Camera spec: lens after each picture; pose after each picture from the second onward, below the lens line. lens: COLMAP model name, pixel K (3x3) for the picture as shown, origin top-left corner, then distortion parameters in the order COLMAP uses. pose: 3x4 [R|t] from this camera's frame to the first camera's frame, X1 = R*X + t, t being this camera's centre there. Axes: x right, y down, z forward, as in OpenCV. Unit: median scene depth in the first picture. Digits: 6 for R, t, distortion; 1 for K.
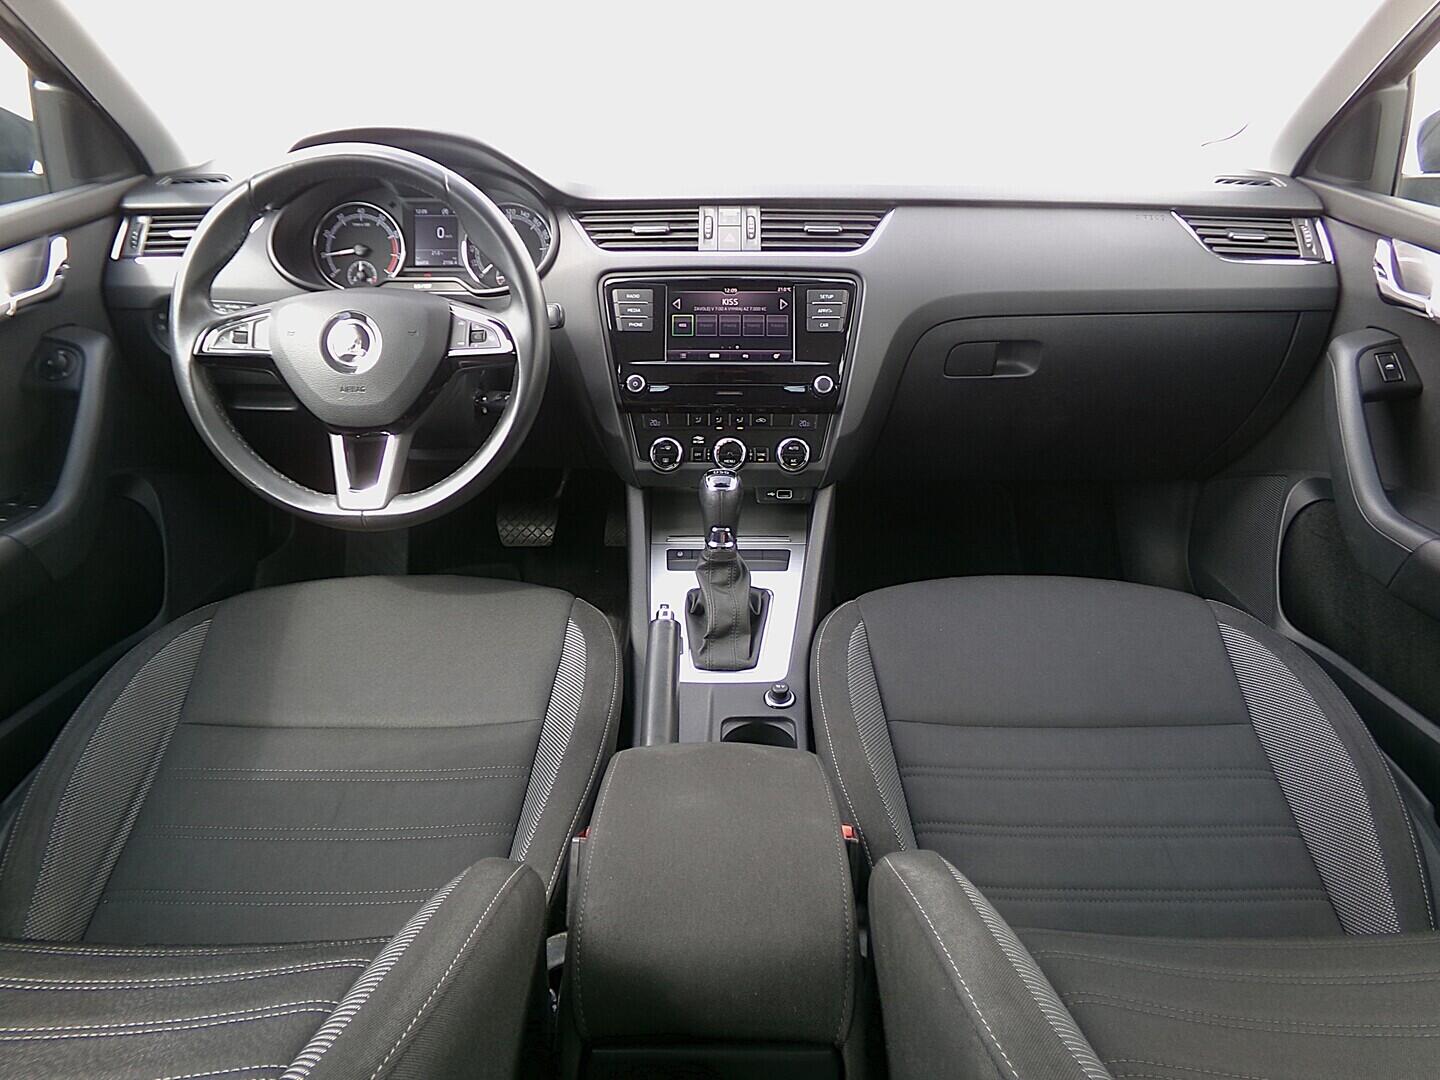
lens RADIAL K [[990.8, 0, 720.0], [0, 990.8, 540.0], [0, 0, 1]] dist [-0.099461, 0.169479]
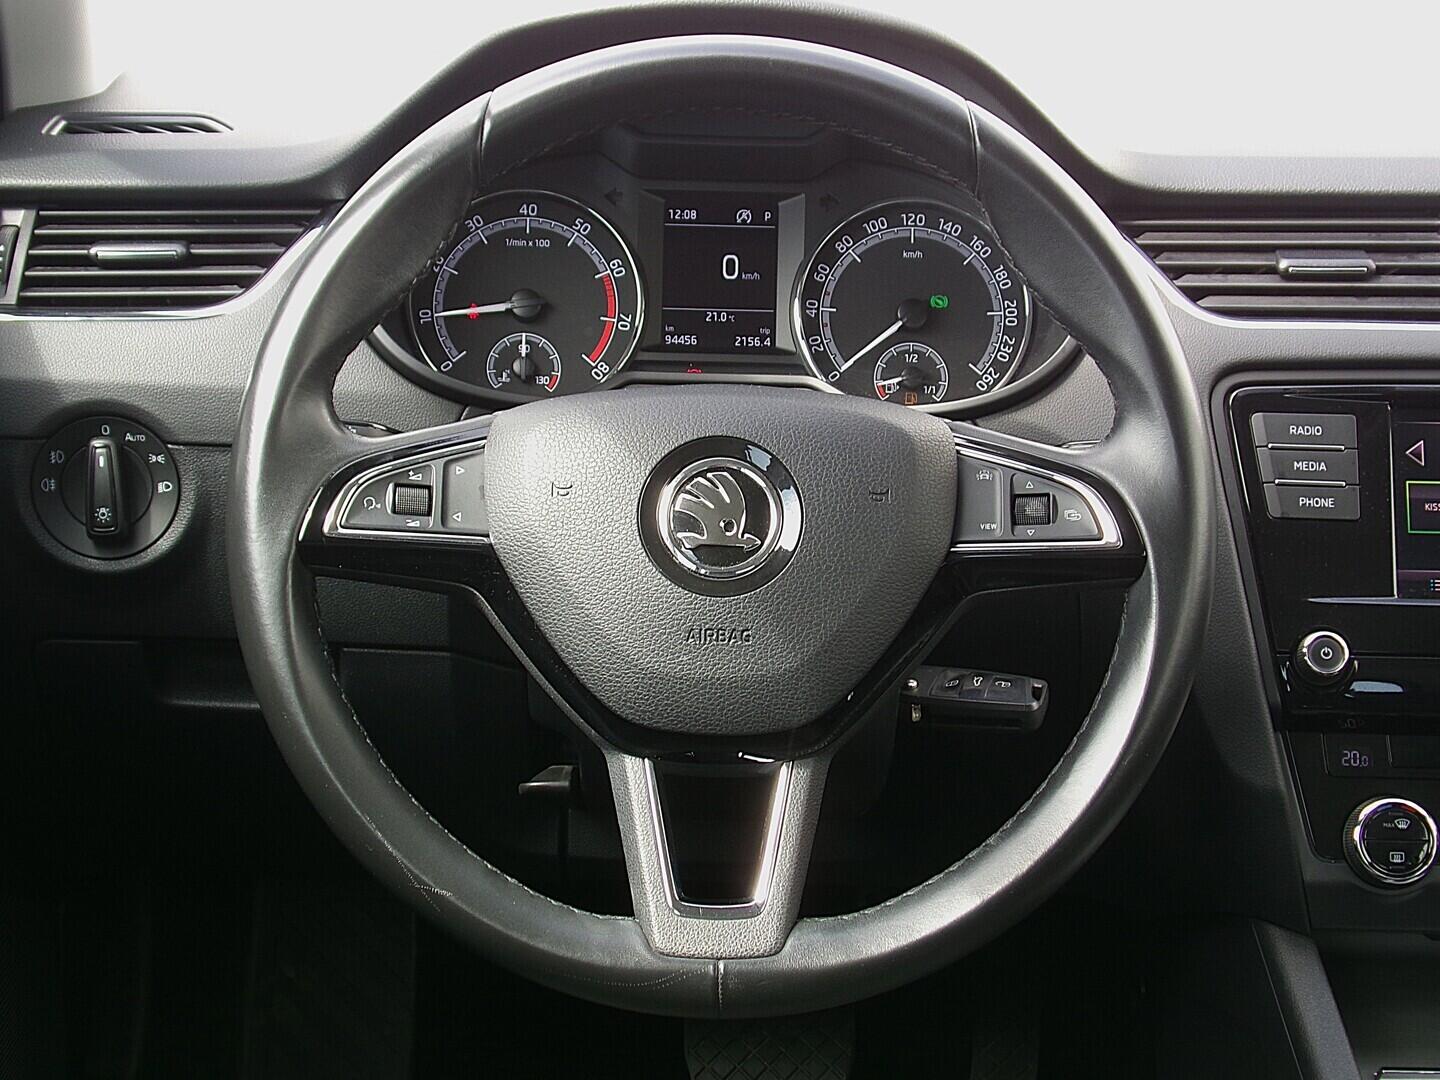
lens RADIAL K [[2785.9, 0, 720.0], [0, 2785.9, 540.0], [0, 0, 1]] dist [0.094210, 0.194857]
pose [[0.999695, 0.016335, 0.018539, -0.333219], [-0.011594, 0.972689, -0.231825, 0.052056], [-0.021820, 0.231539, 0.972581, -0.056380]]
